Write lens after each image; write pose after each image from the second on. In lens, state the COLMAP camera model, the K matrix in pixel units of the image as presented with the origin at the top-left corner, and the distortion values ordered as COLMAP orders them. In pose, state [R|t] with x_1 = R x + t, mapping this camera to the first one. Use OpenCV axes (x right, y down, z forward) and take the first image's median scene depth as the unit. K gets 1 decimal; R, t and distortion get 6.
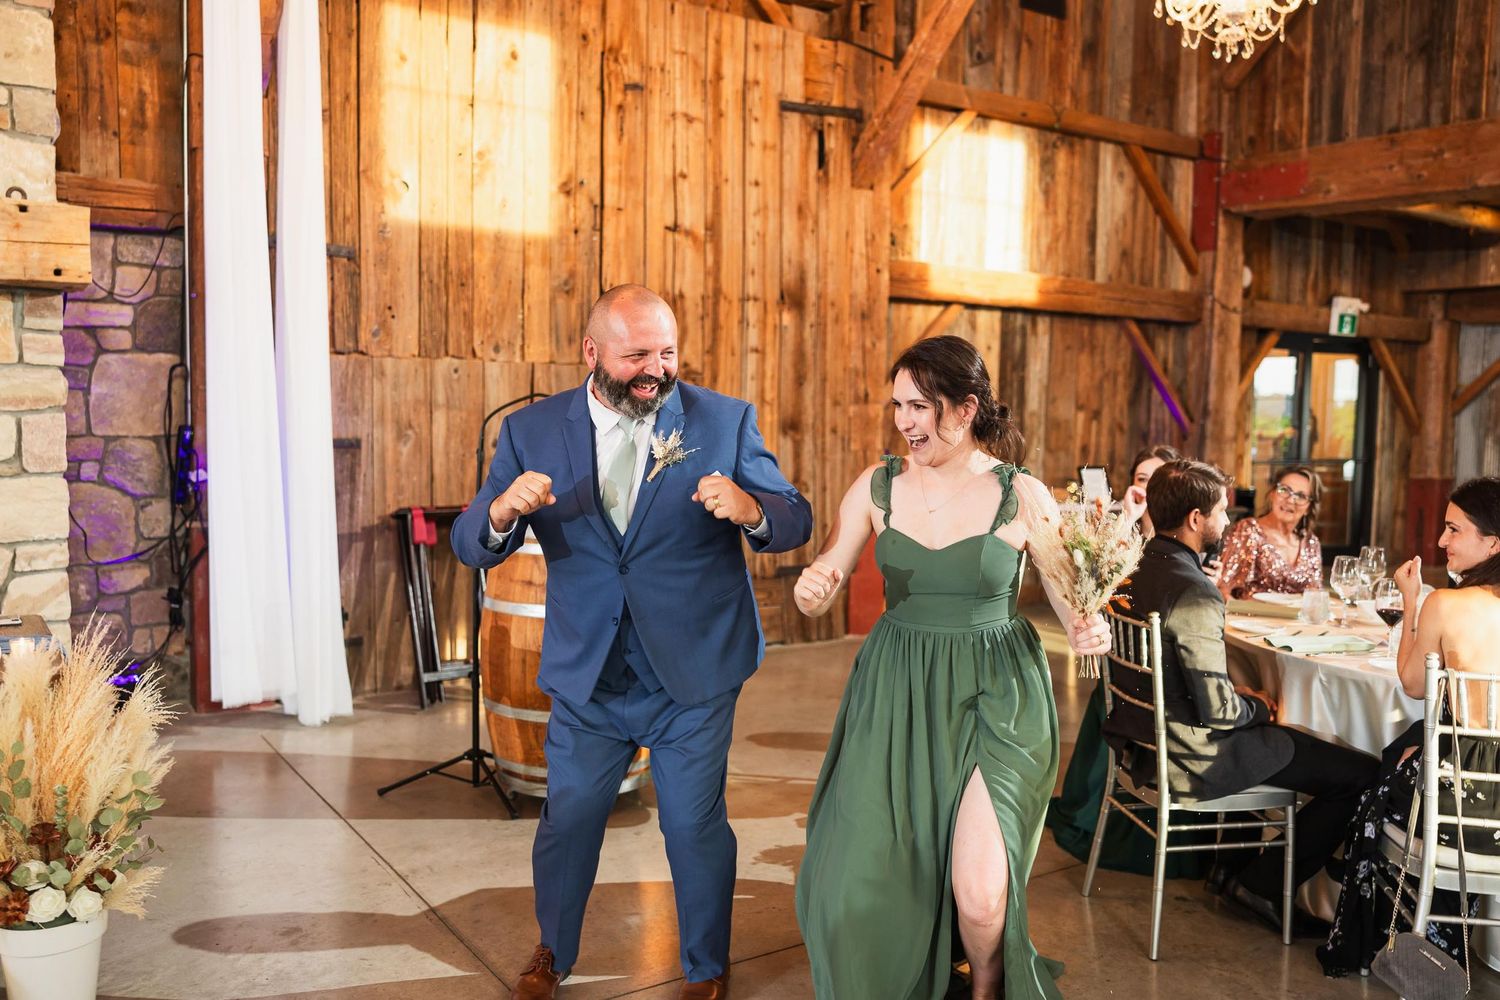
lens RADIAL K [[1229.4, 0, 788.0], [0, 1229.4, 495.0], [0, 0, 1]] dist [-0.036261, 0.038813]
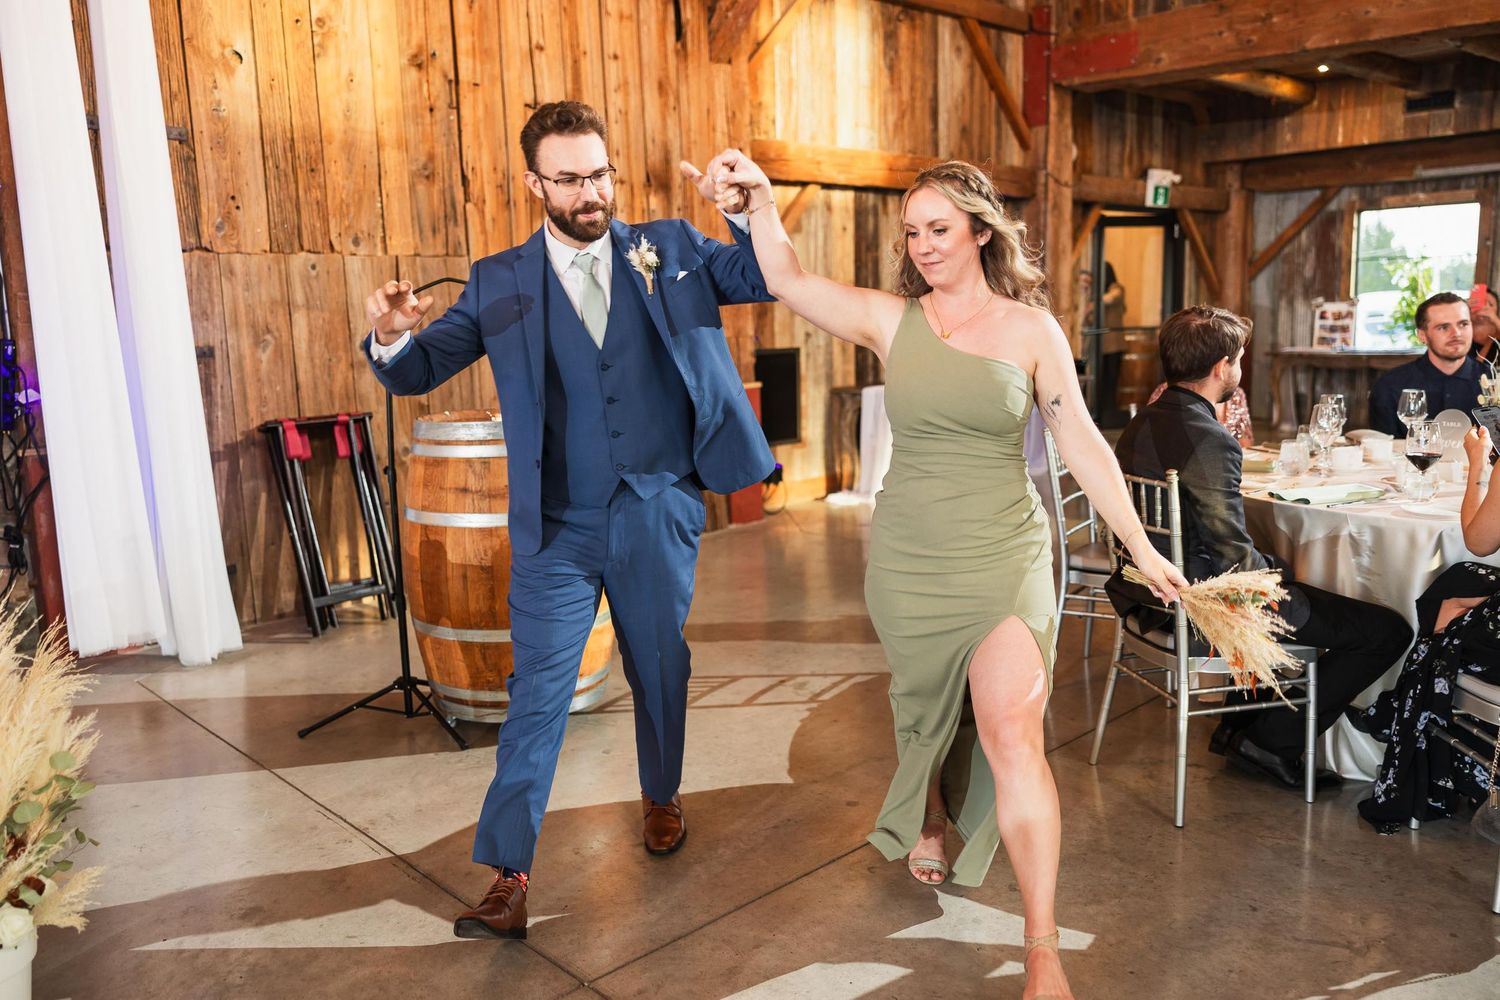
lens RADIAL K [[1160.1, 0, 745.5], [0, 1160.1, 484.9], [0, 0, 1]] dist [0.002425, -0.000886]
pose [[0.988058, -0.068734, 0.137903, -0.073906], [0.057720, 0.994931, 0.082342, 0.006290], [-0.142863, -0.073399, 0.987017, 0.081152]]
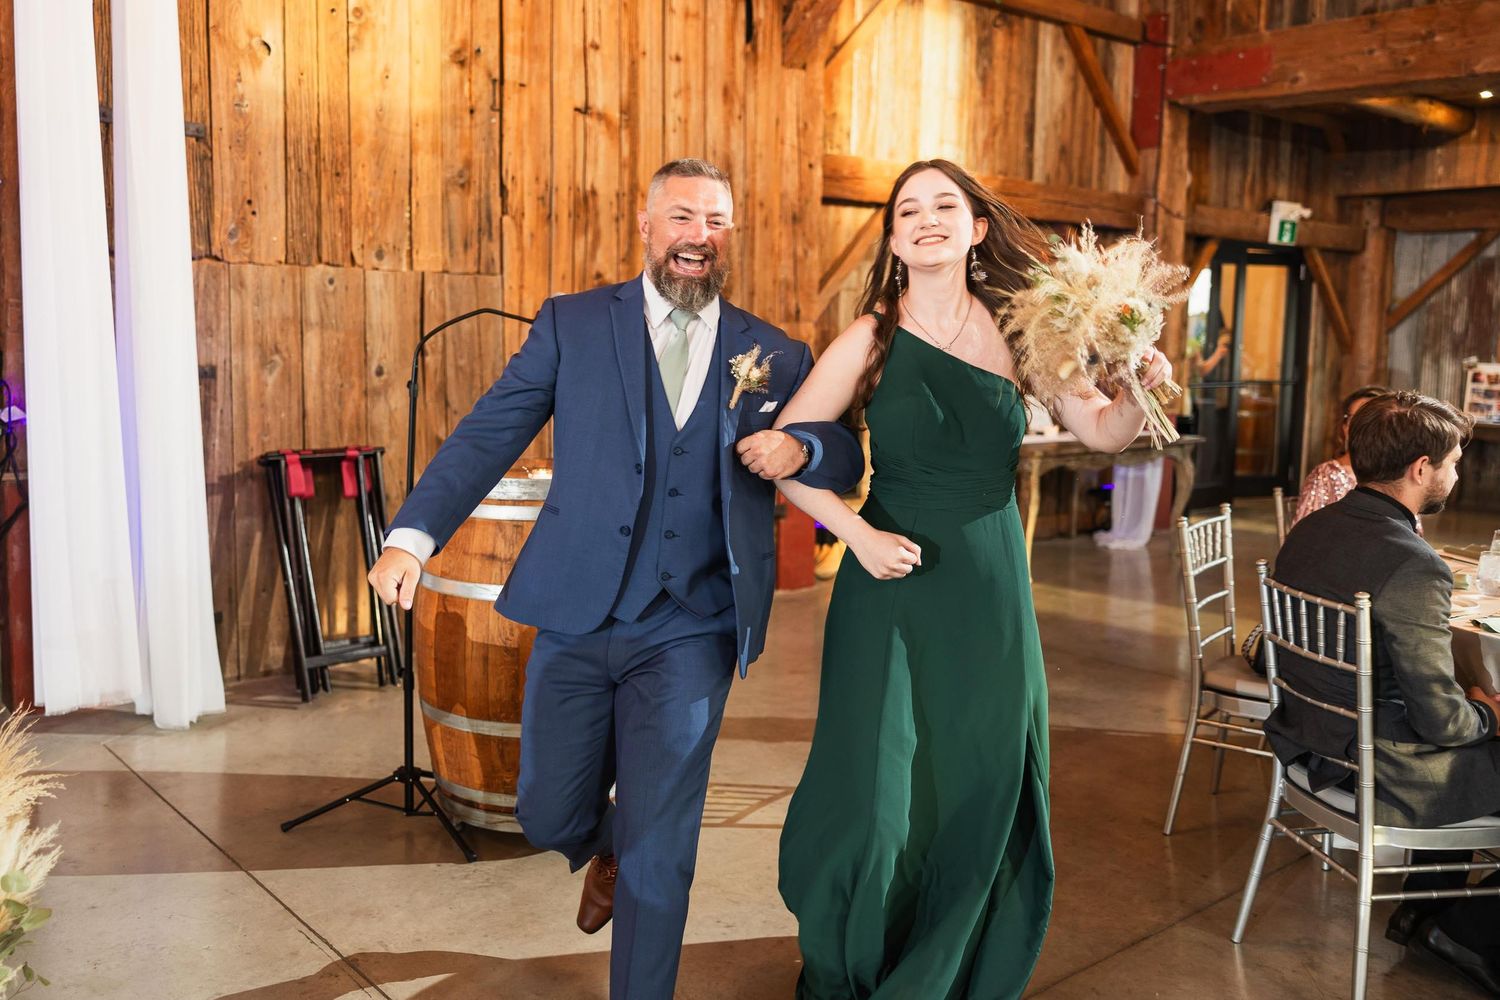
lens RADIAL K [[1293.4, 0, 690.3], [0, 1293.4, 454.4], [0, 0, 1]] dist [0.004553, -0.006549]
pose [[0.997211, -0.009775, 0.073986, -0.086709], [0.007729, 0.999581, 0.027885, -0.007908], [-0.074228, -0.027236, 0.996869, 0.111546]]
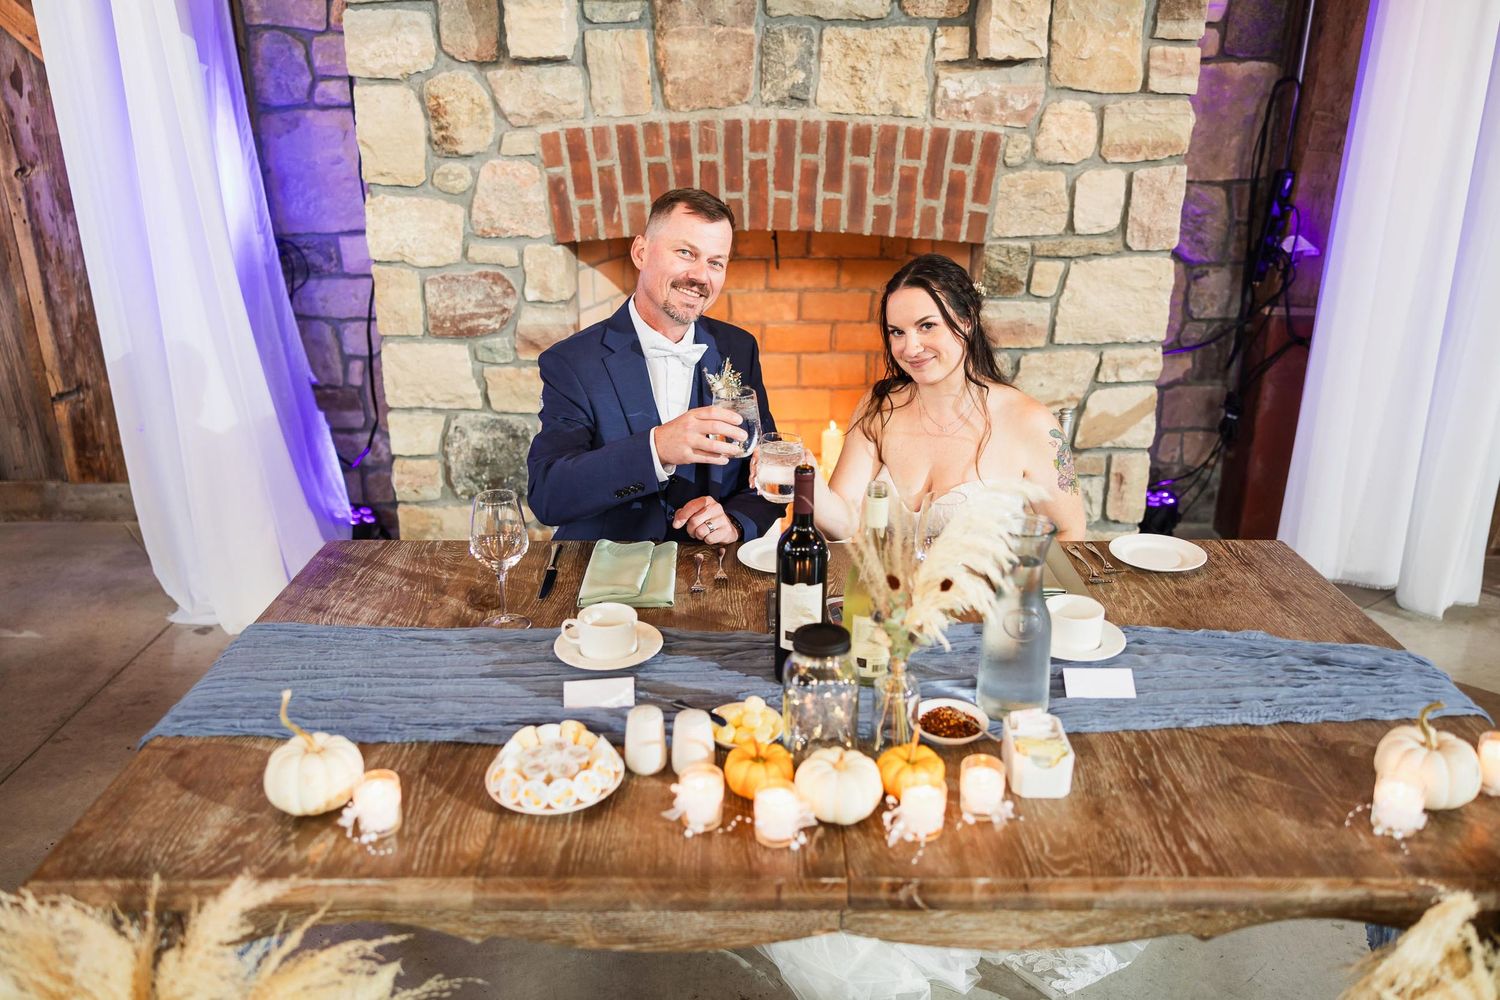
lens RADIAL K [[1157.6, 0, 750.0], [0, 1157.6, 500.0], [0, 0, 1]] dist [0.001593, 0.005133]
pose [[0.818312, 0.188407, -0.543019, -0.269903], [-0.029386, 0.957228, 0.287837, -0.045238], [0.574023, -0.219583, 0.788848, 0.193519]]
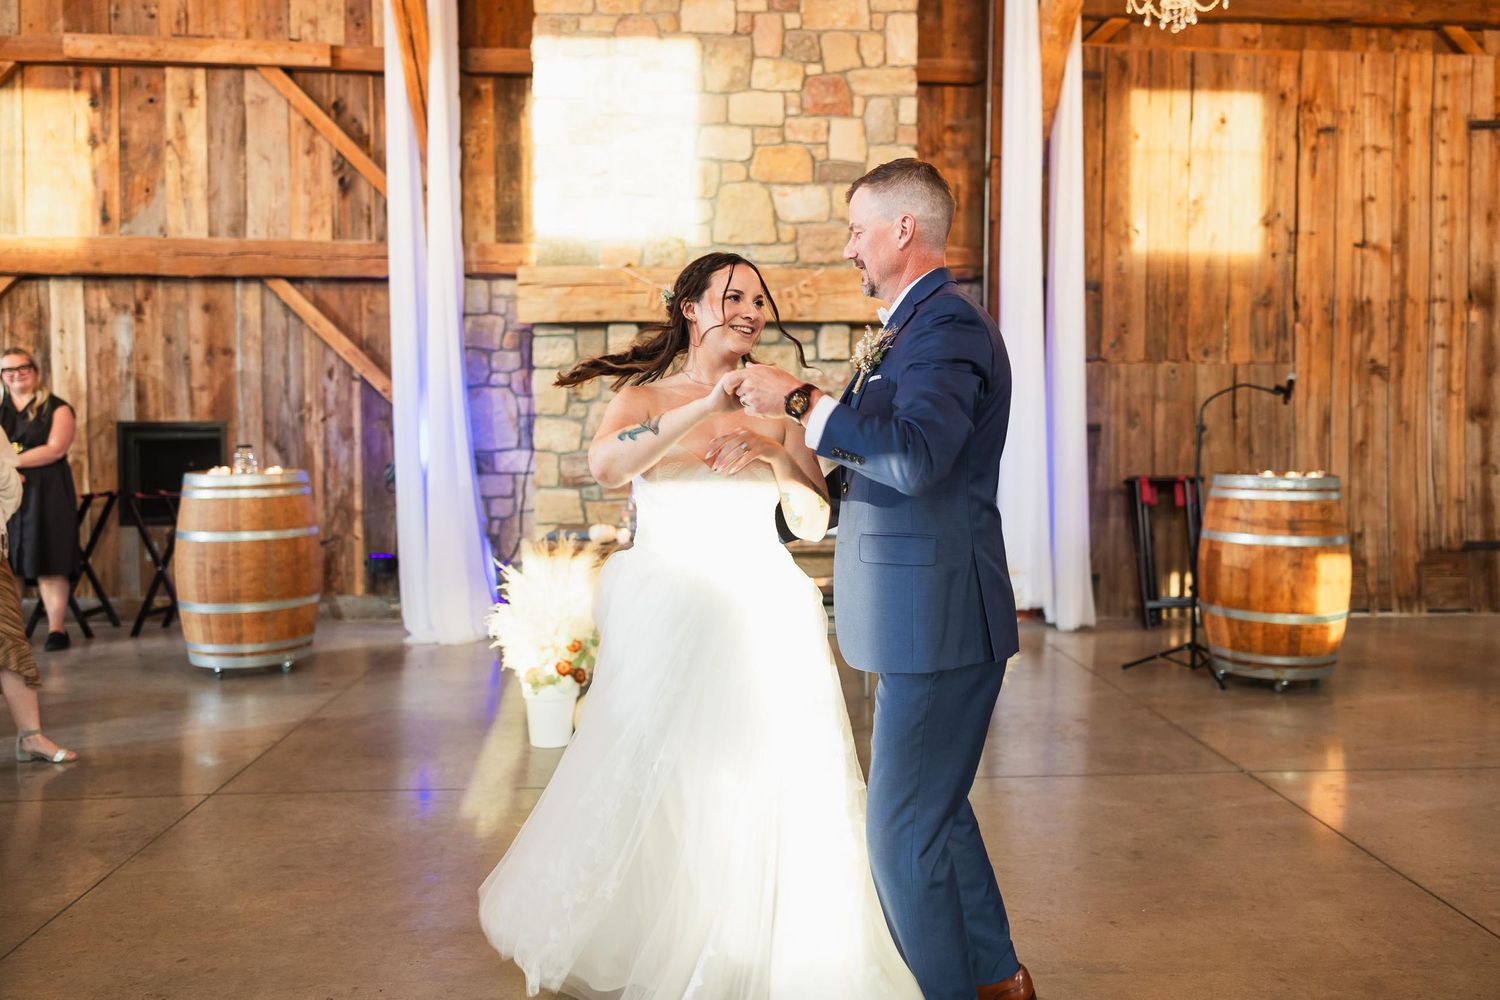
lens RADIAL K [[1251.6, 0, 800.4], [0, 1251.6, 461.5], [0, 0, 1]] dist [0.014921, 0.000183]
pose [[0.863939, 0.004470, -0.503576, 0.047065], [-0.022518, 0.999303, -0.029761, 0.035966], [0.503092, 0.037051, 0.863438, -0.288477]]
